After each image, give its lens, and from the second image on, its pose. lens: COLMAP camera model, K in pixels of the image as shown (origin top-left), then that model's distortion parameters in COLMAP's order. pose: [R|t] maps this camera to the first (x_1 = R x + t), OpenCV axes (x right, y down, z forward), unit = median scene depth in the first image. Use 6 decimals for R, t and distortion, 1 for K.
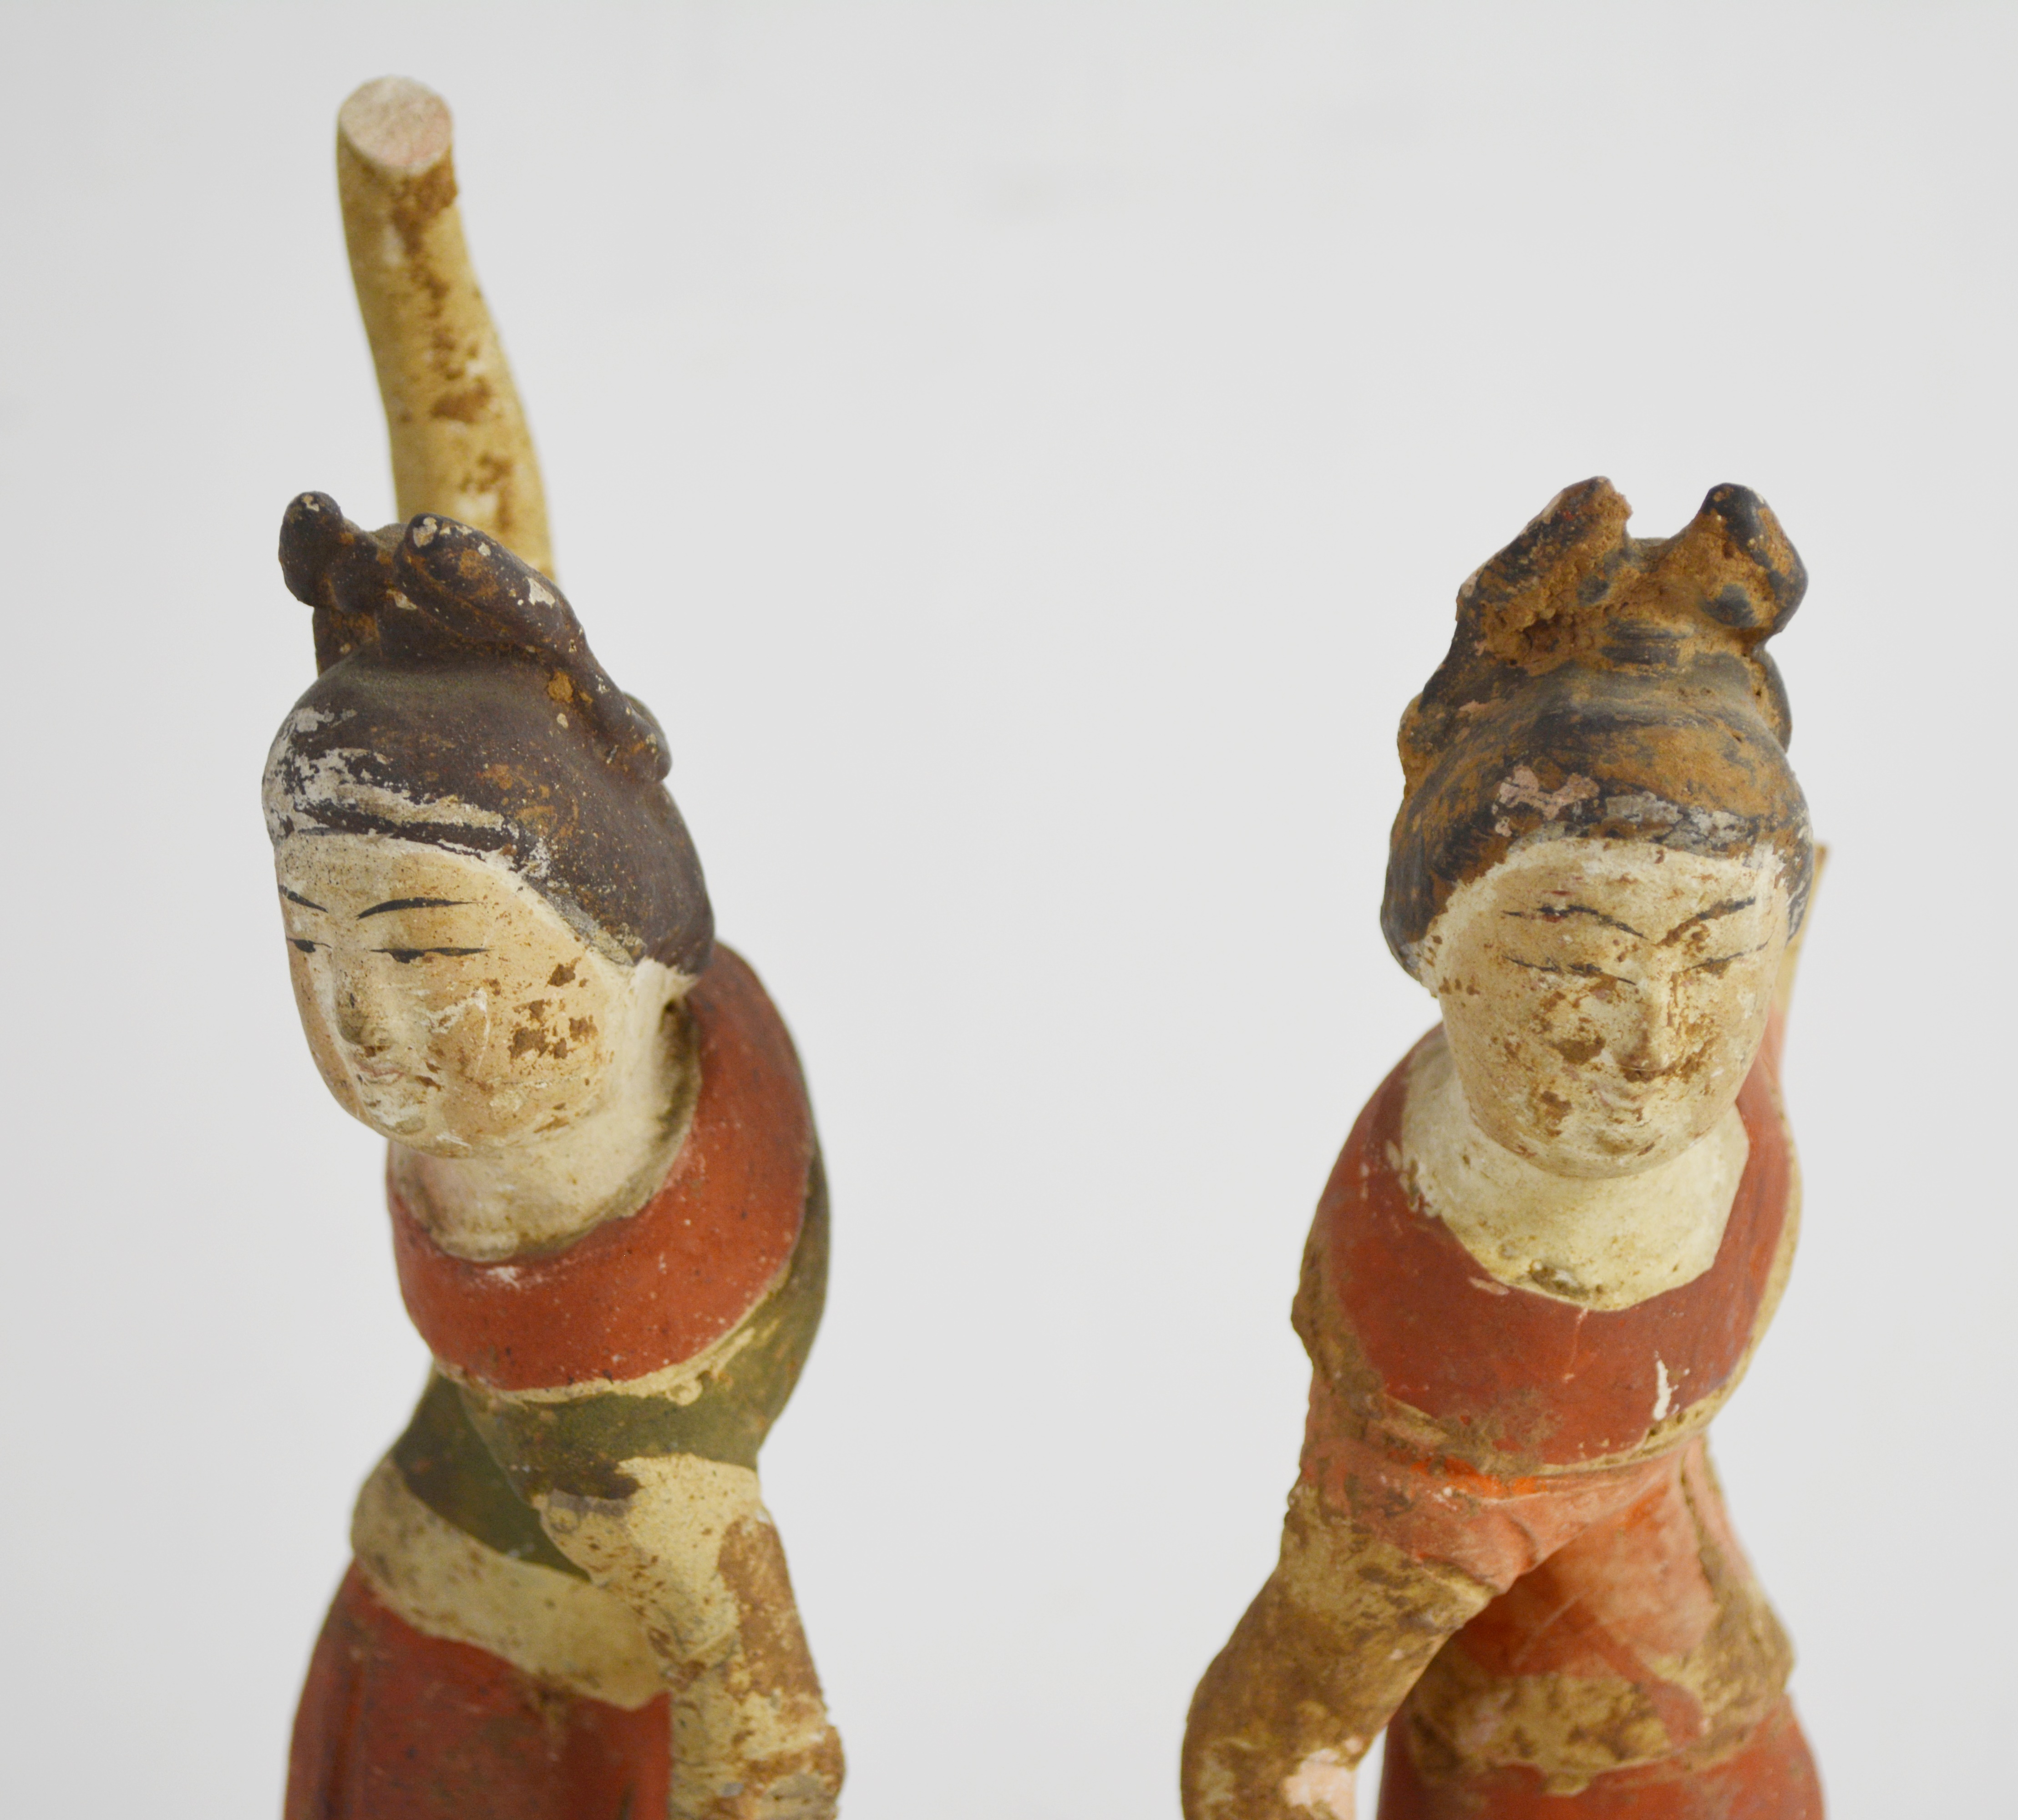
lens RADIAL K [[4841.2, 0, 1010.2], [0, 4841.2, 907.9], [0, 0, 1]] dist [0.028914, 0.000000]
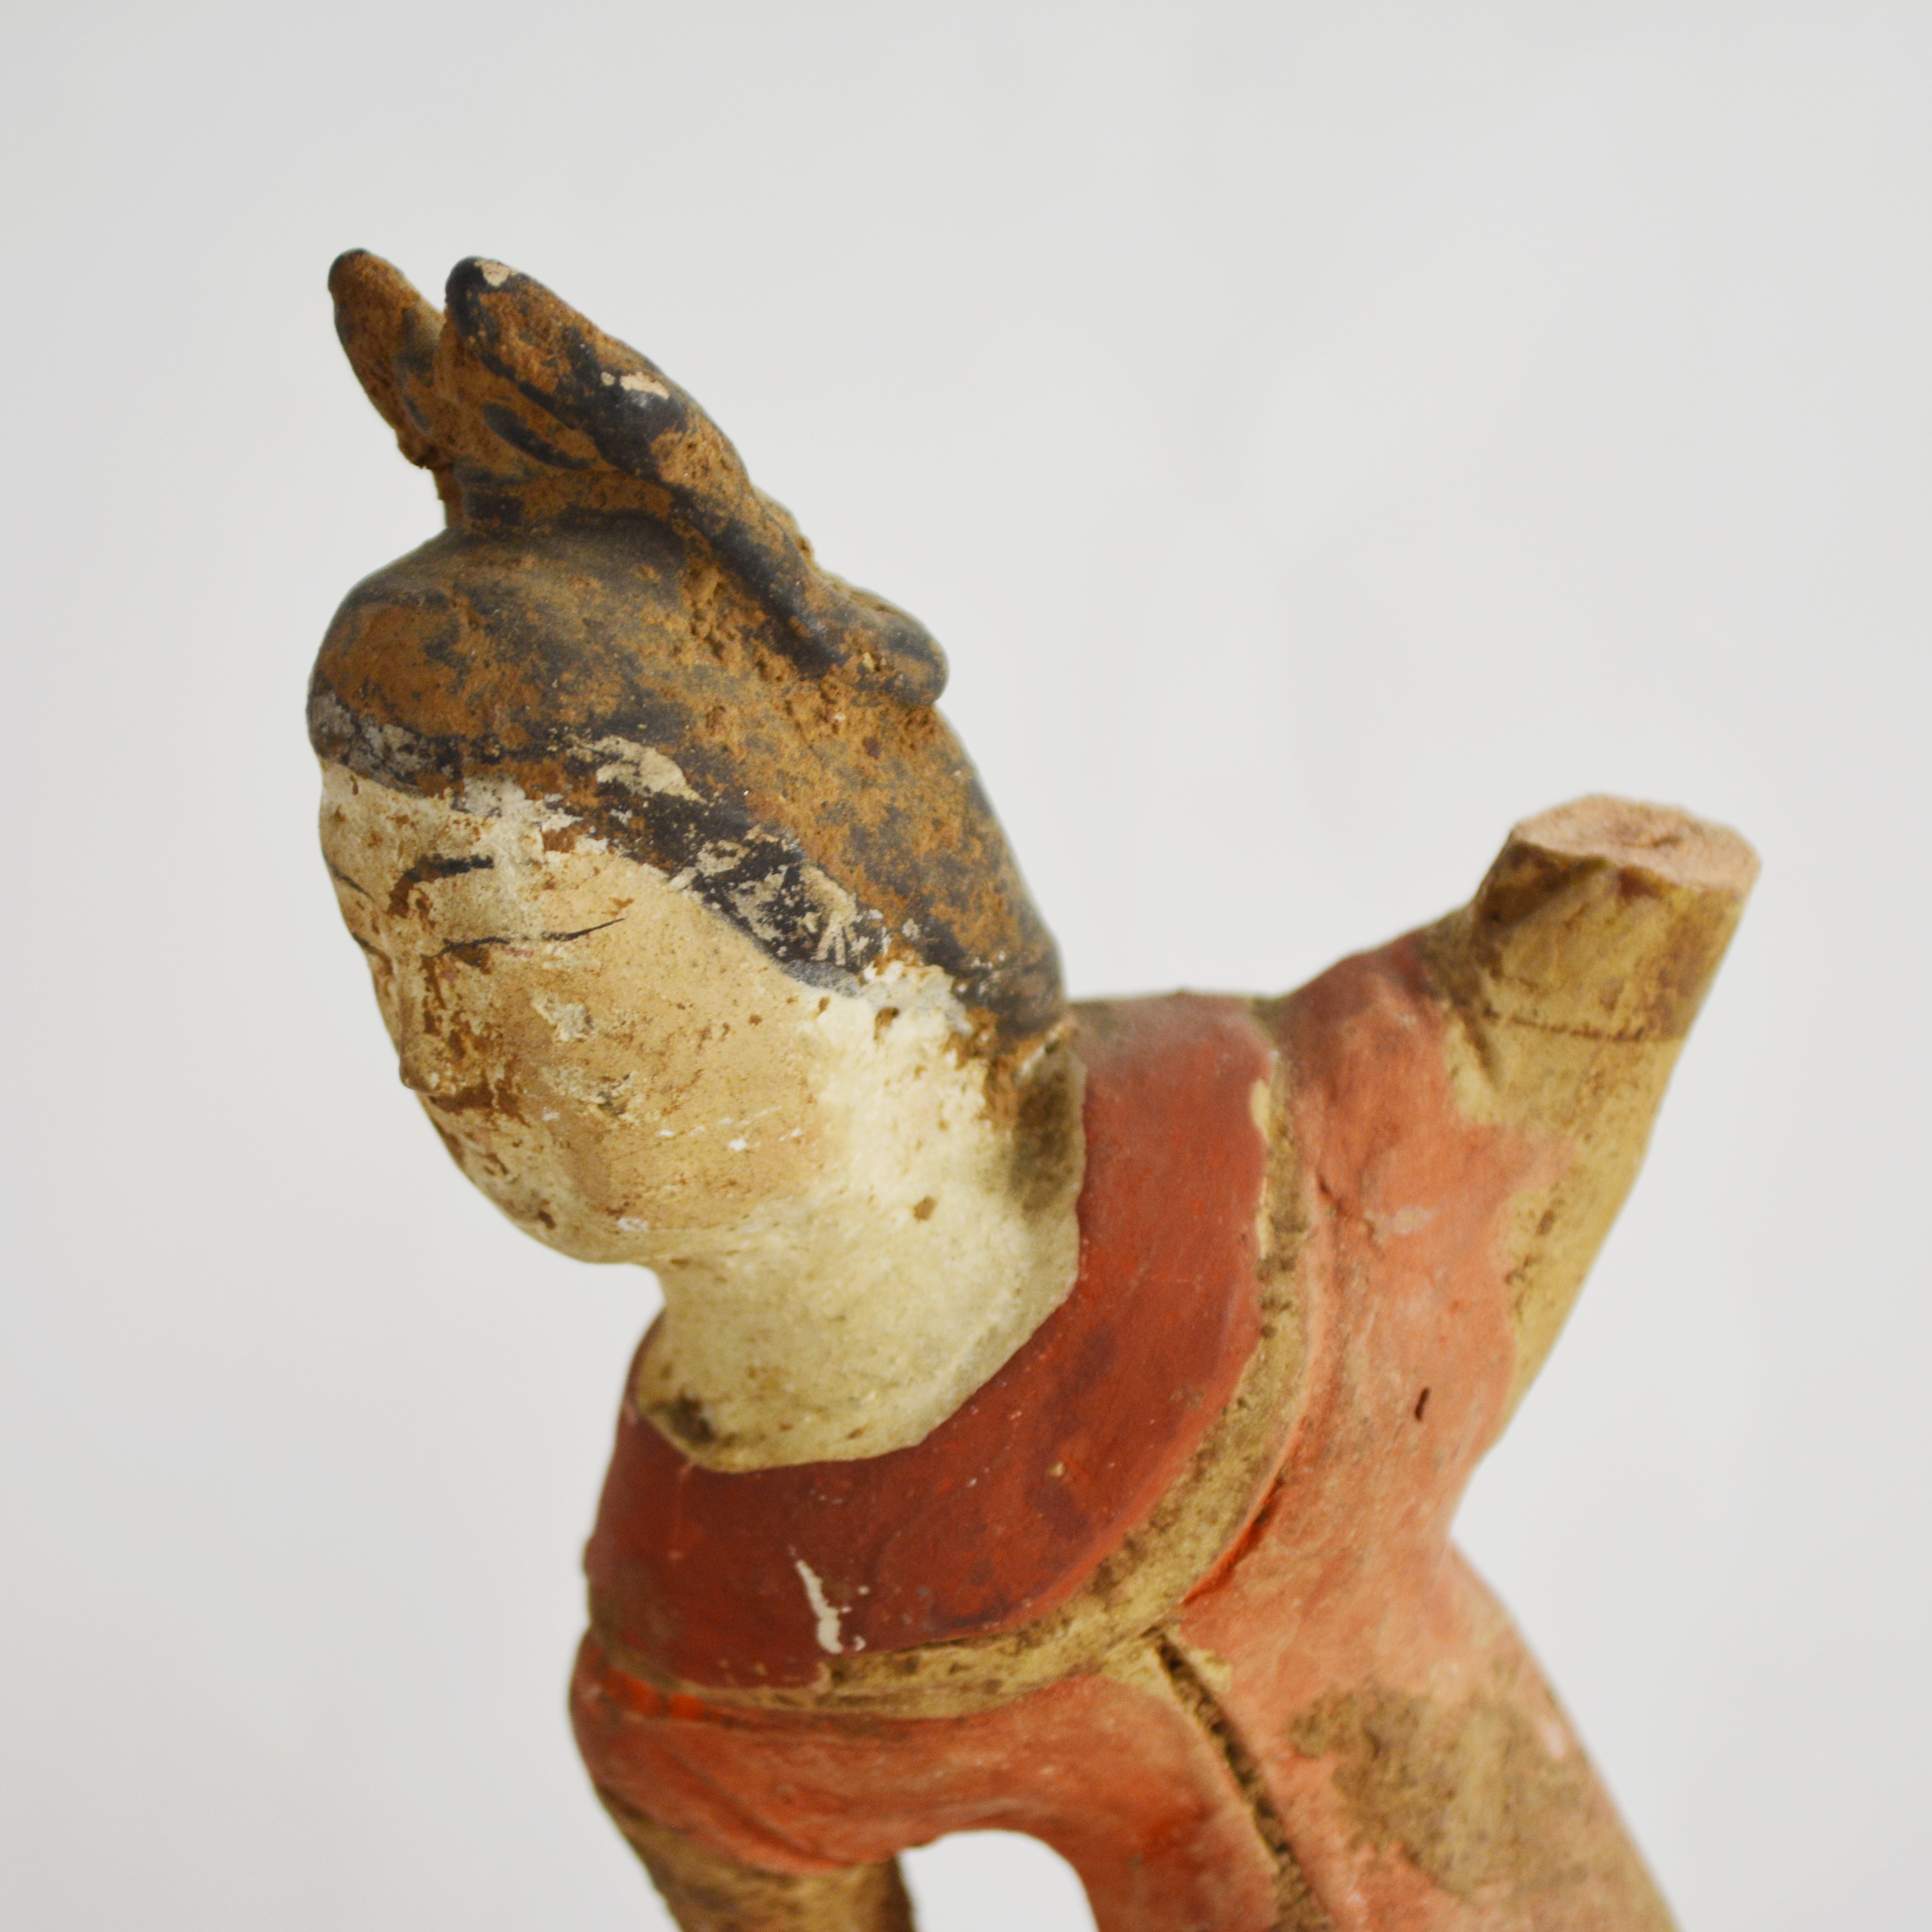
lens RADIAL K [[6209.0, 0, 838.3], [0, 6209.0, 981.8], [0, 0, 1]] dist [0.066477, 0.000000]
pose [[0.523377, 0.082593, -0.848089, 0.930697], [-0.094249, 0.994796, 0.038718, -0.023493], [0.846873, 0.059668, 0.528437, 0.574066]]
